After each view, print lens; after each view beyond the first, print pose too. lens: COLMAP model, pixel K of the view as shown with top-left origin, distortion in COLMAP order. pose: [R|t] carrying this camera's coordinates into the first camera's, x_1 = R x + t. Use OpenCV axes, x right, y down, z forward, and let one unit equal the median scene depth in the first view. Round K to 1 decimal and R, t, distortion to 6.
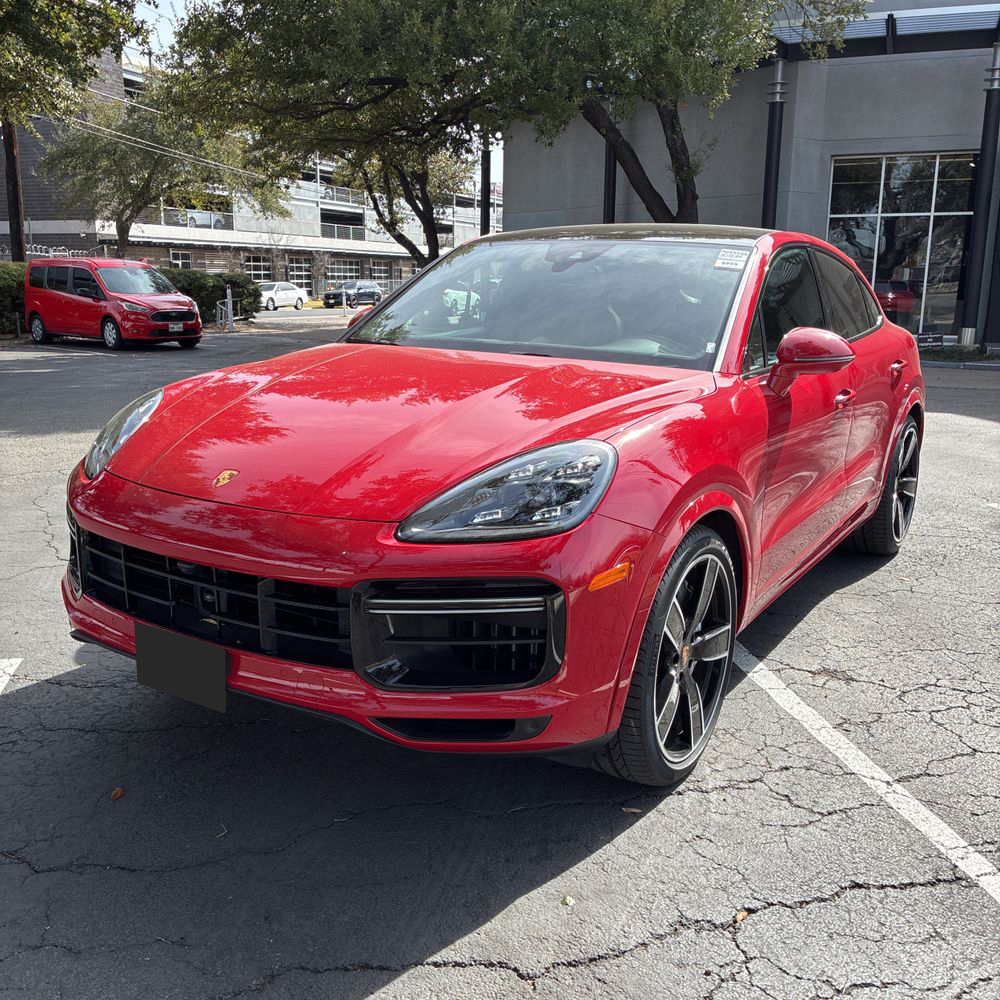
lens RADIAL K [[1021.1, 0, 503.5], [0, 1021.1, 496.2], [0, 0, 1]] dist [0.029026, 0.000000]
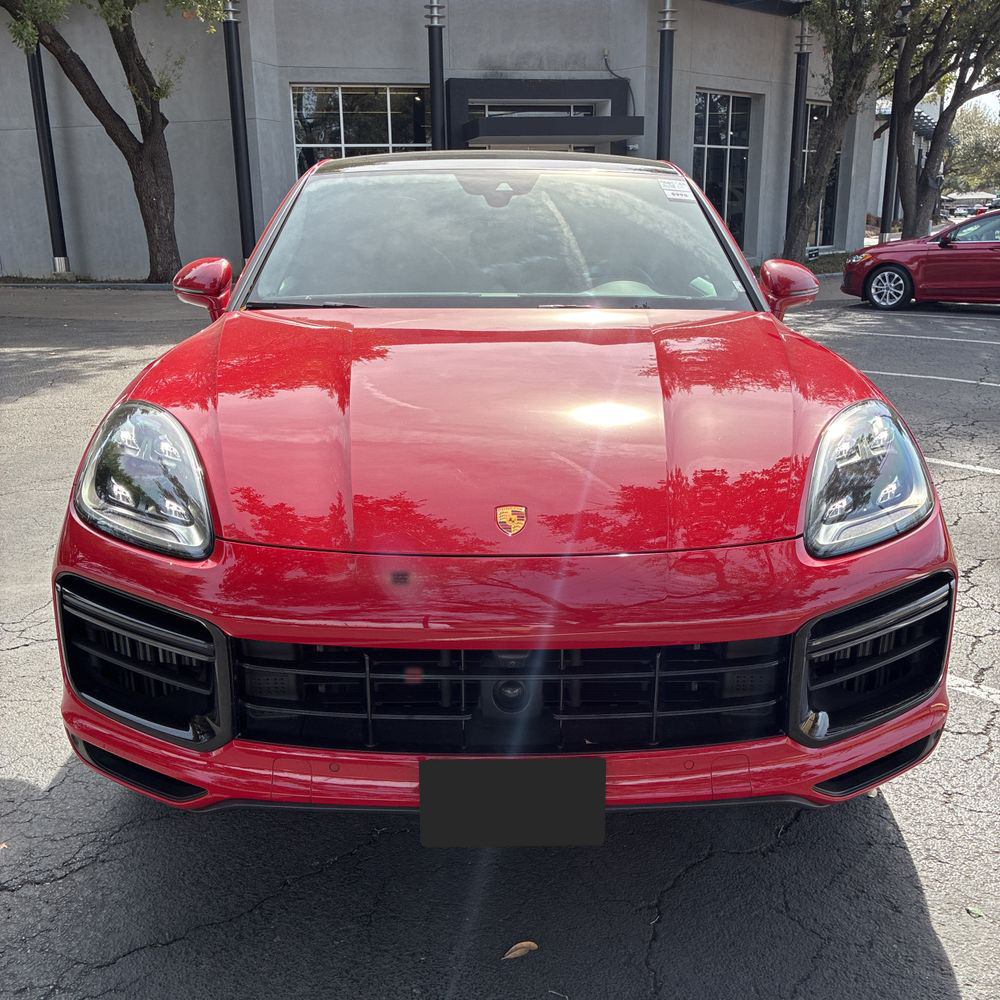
lens RADIAL K [[1021.1, 0, 500.9], [0, 1021.1, 495.7], [0, 0, 1]] dist [0.029026, 0.000000]
pose [[0.827887, -0.172221, 0.533800, -0.114729], [0.137427, 0.984969, 0.104643, -0.020551], [-0.543798, -0.013274, 0.839111, 0.071314]]
